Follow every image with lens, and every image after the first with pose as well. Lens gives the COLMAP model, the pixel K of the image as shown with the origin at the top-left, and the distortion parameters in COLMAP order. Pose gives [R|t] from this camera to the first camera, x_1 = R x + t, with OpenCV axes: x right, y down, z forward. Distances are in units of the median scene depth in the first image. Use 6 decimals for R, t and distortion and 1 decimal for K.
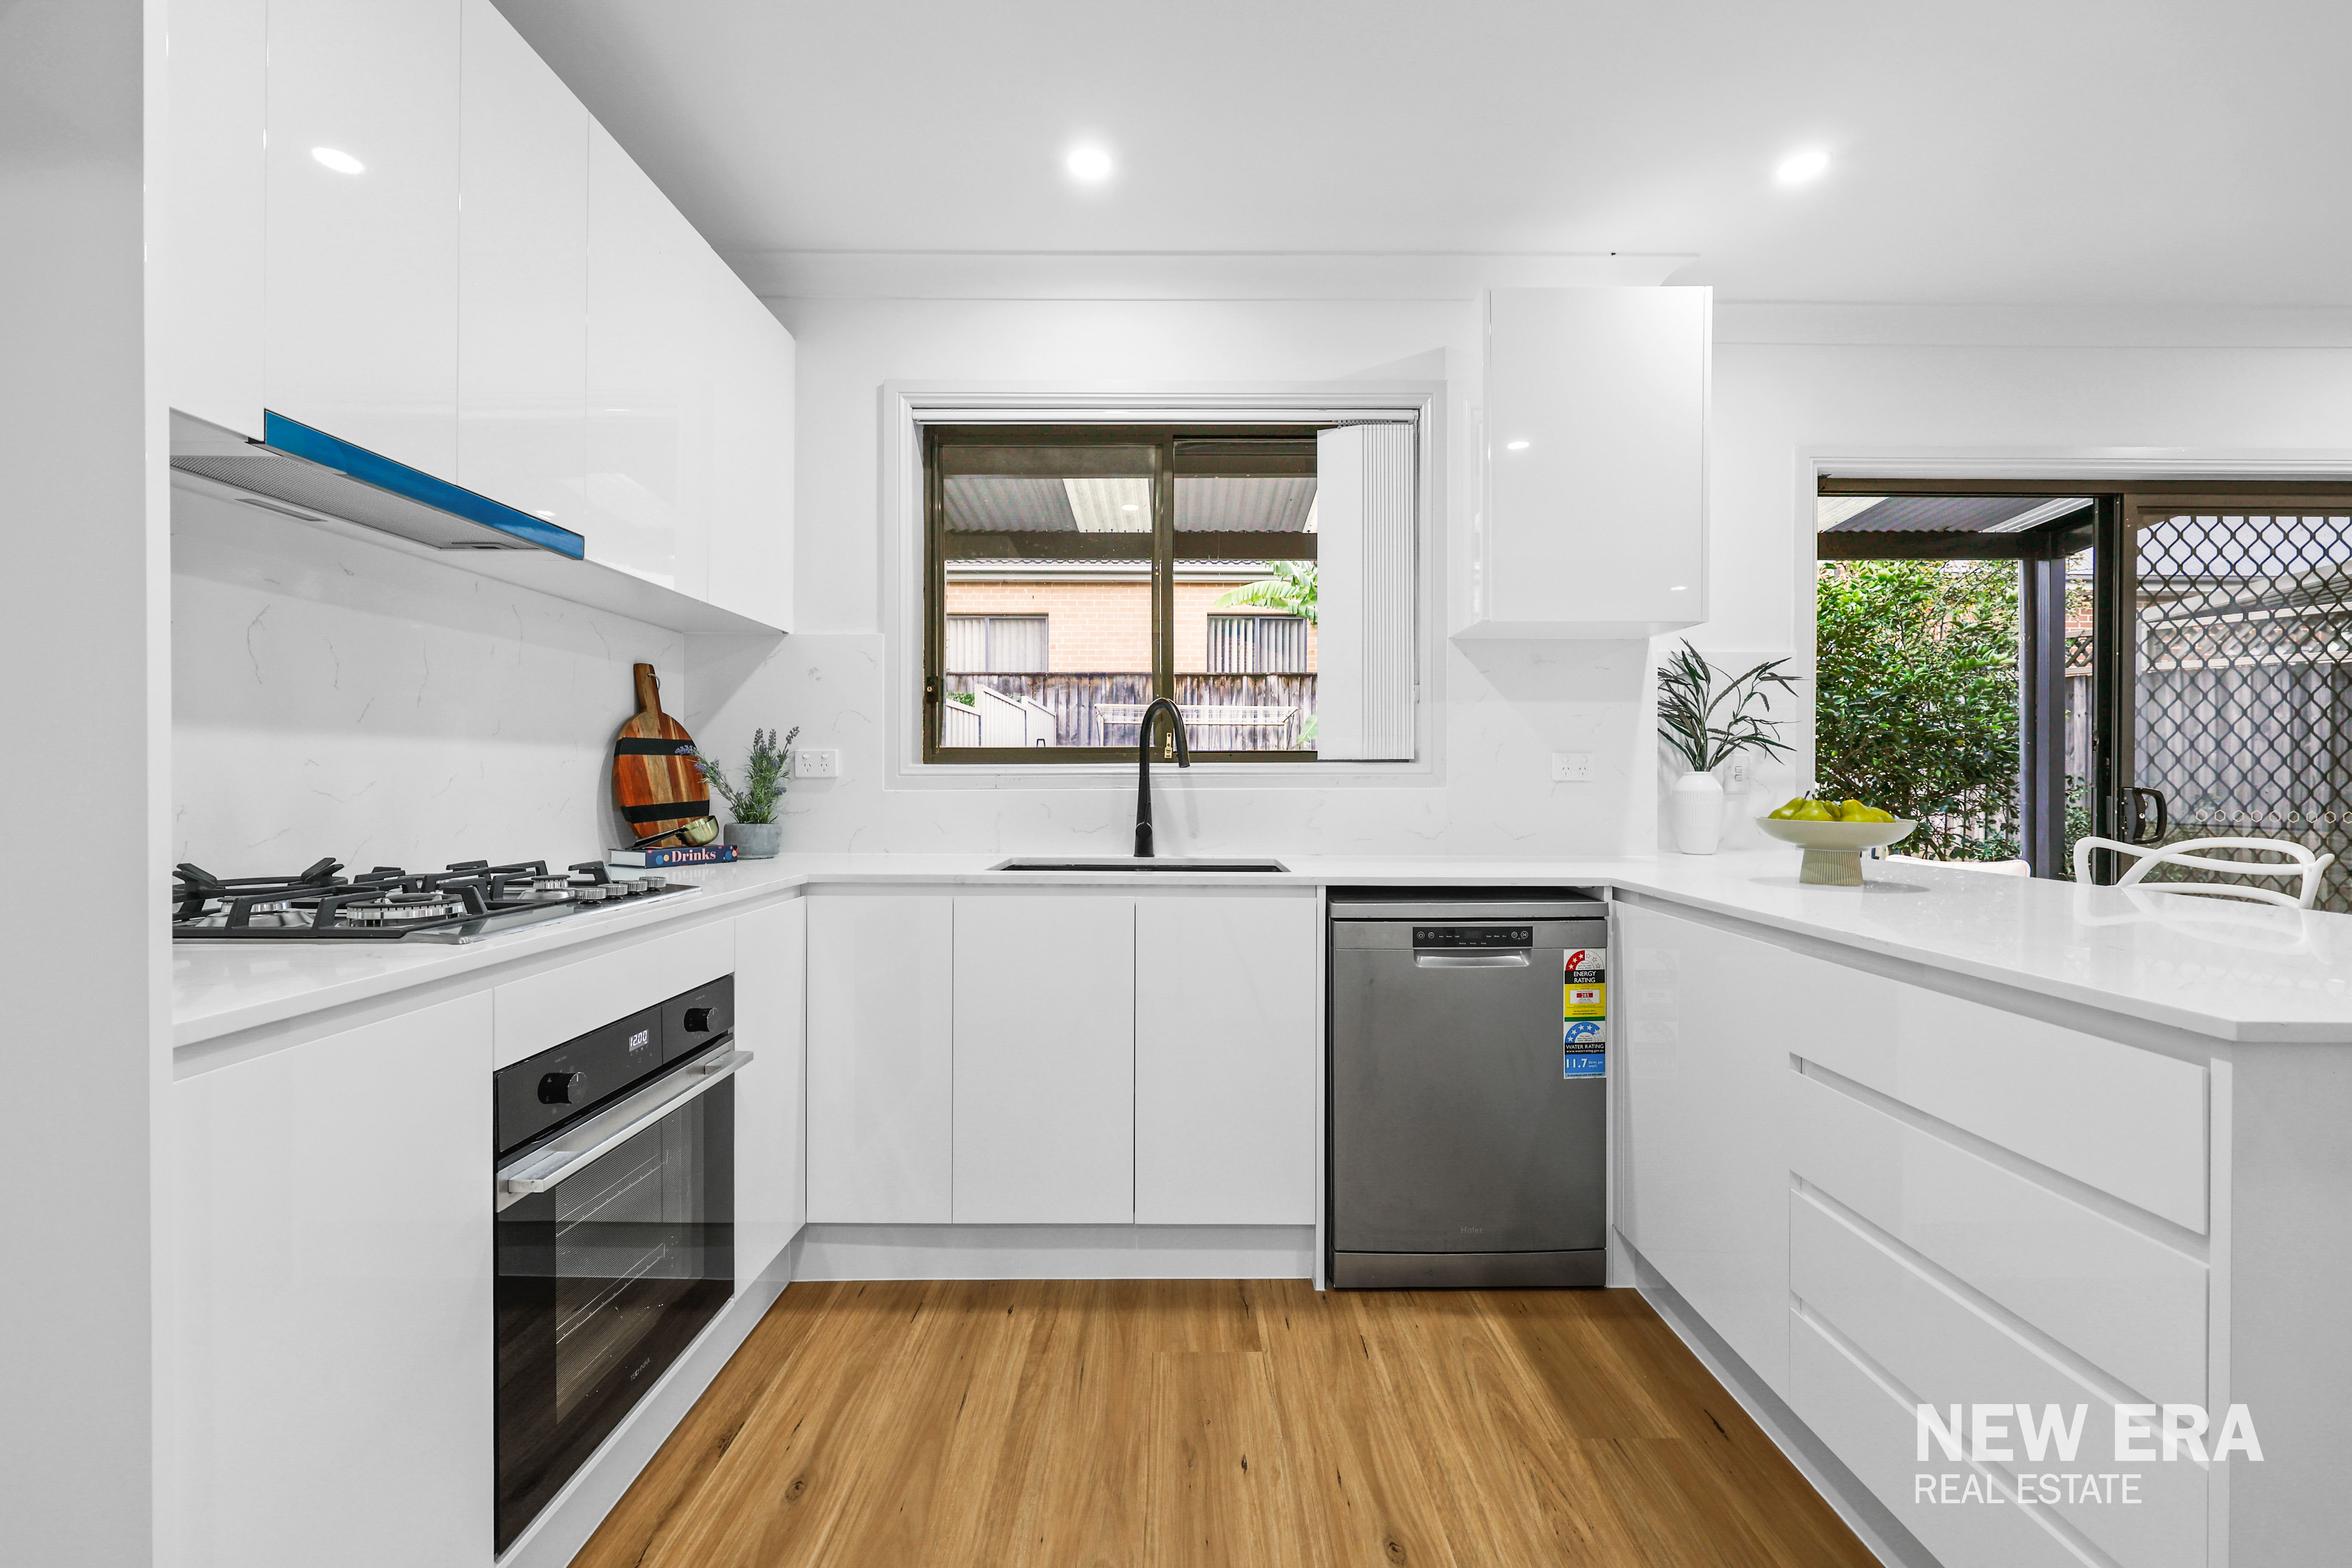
lens RADIAL K [[944.5, 0, 1181.2], [0, 944.5, 783.5], [0, 0, 1]] dist [0.001450, 0.000108]
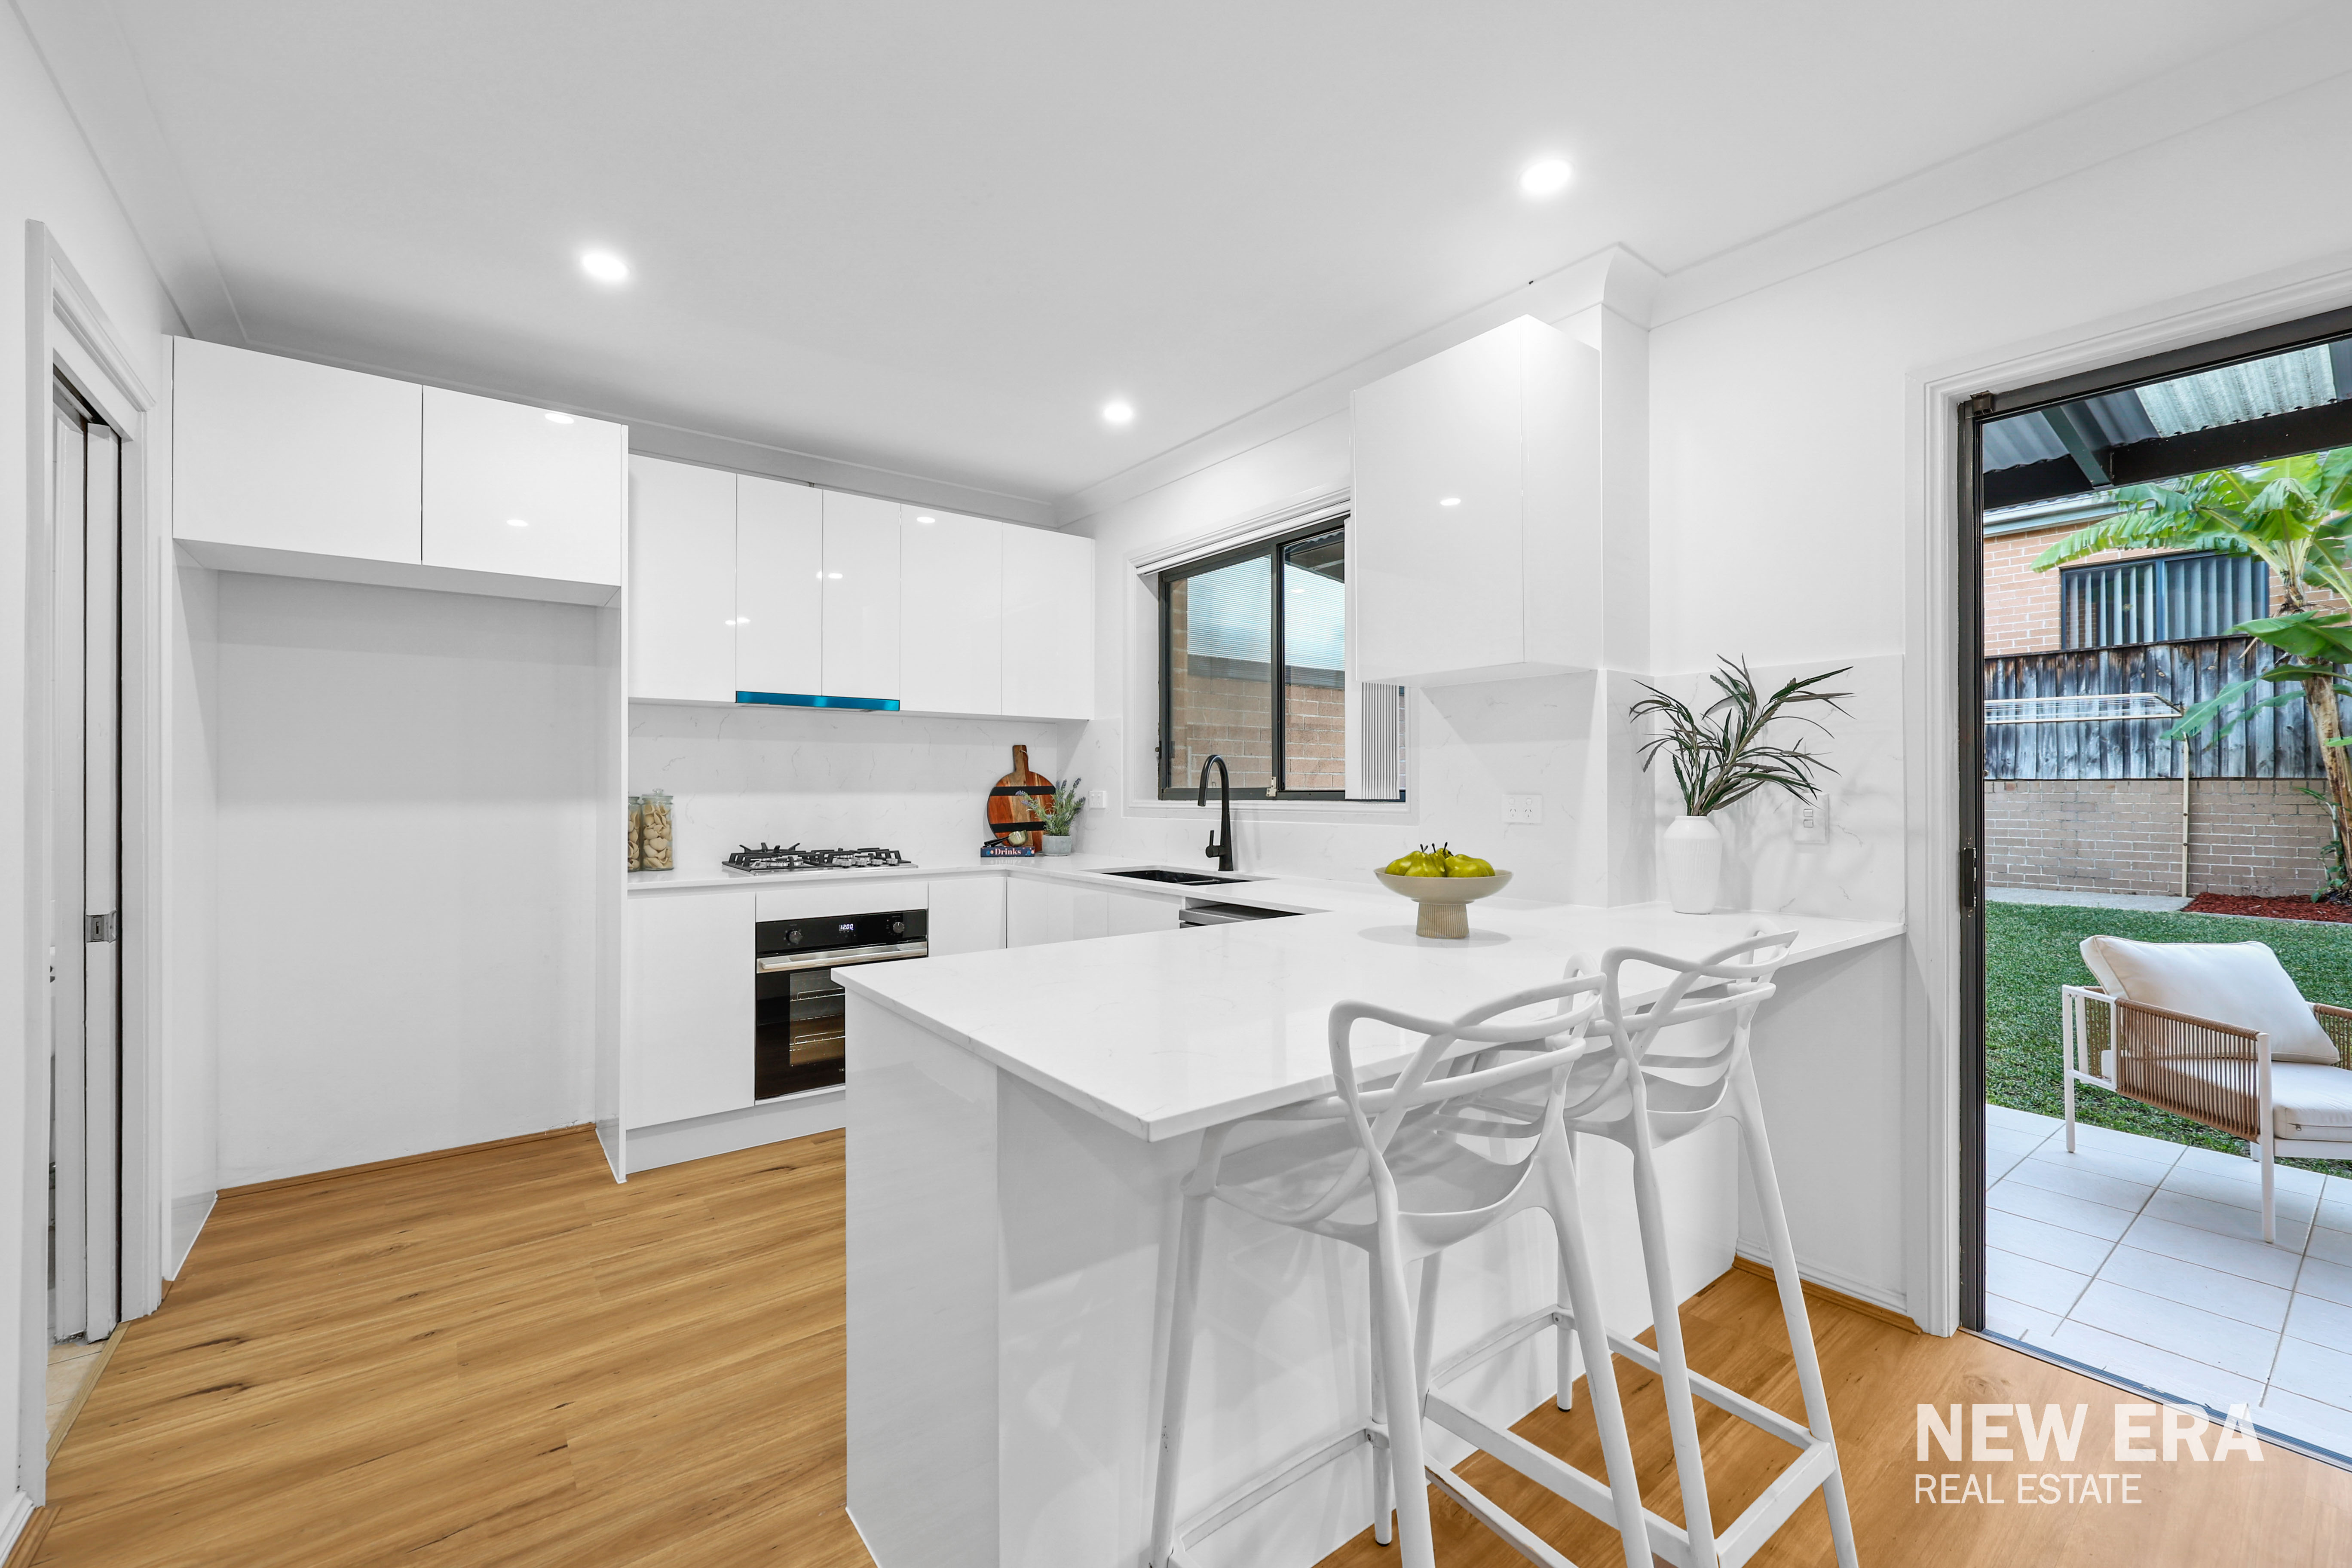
lens RADIAL K [[944.5, 0, 1181.2], [0, 944.5, 783.5], [0, 0, 1]] dist [0.001450, 0.000108]
pose [[0.617153, -0.006234, -0.786819, 0.929638], [-0.002284, 0.999950, -0.009714, -0.031945], [0.786840, 0.007792, 0.617108, 0.113280]]
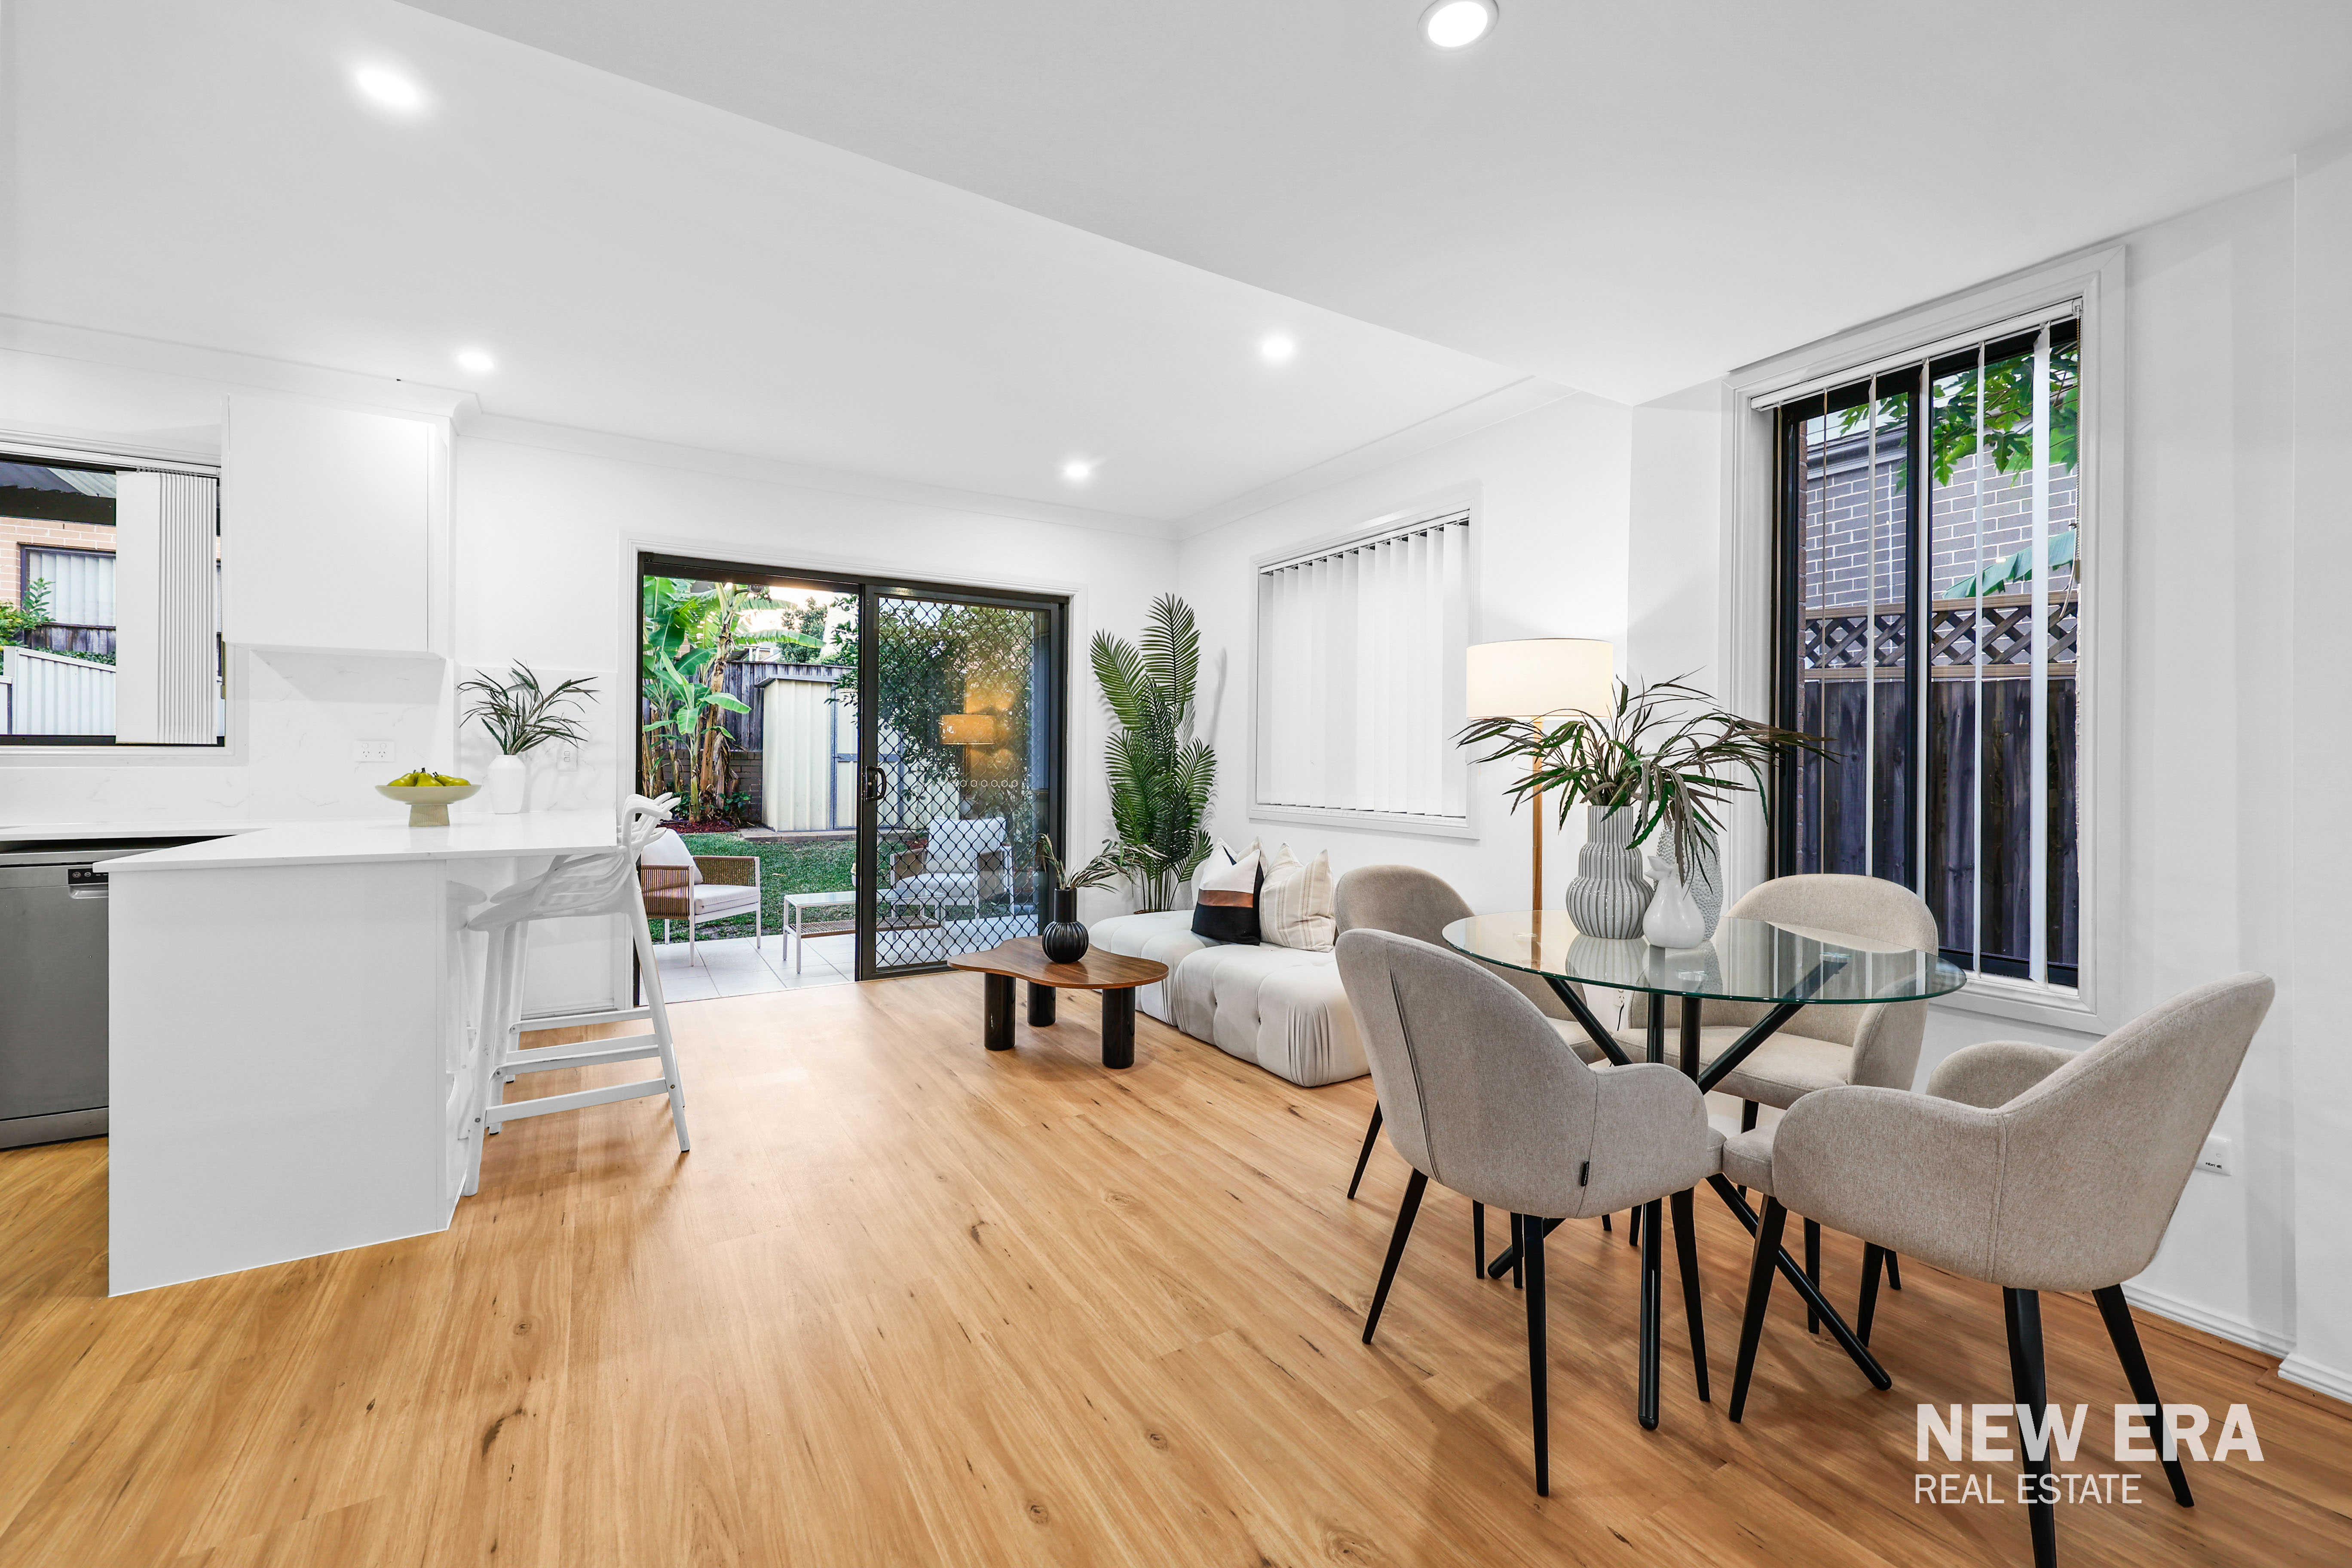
lens RADIAL K [[959.7, 0, 1175.1], [0, 959.7, 758.5], [0, 0, 1]] dist [-0.000912, -0.000244]
pose [[0.856704, 0.002600, 0.515802, 0.660500], [0.002660, 0.999952, -0.009458, 0.008500], [-0.515802, 0.009475, 0.856656, -0.728076]]
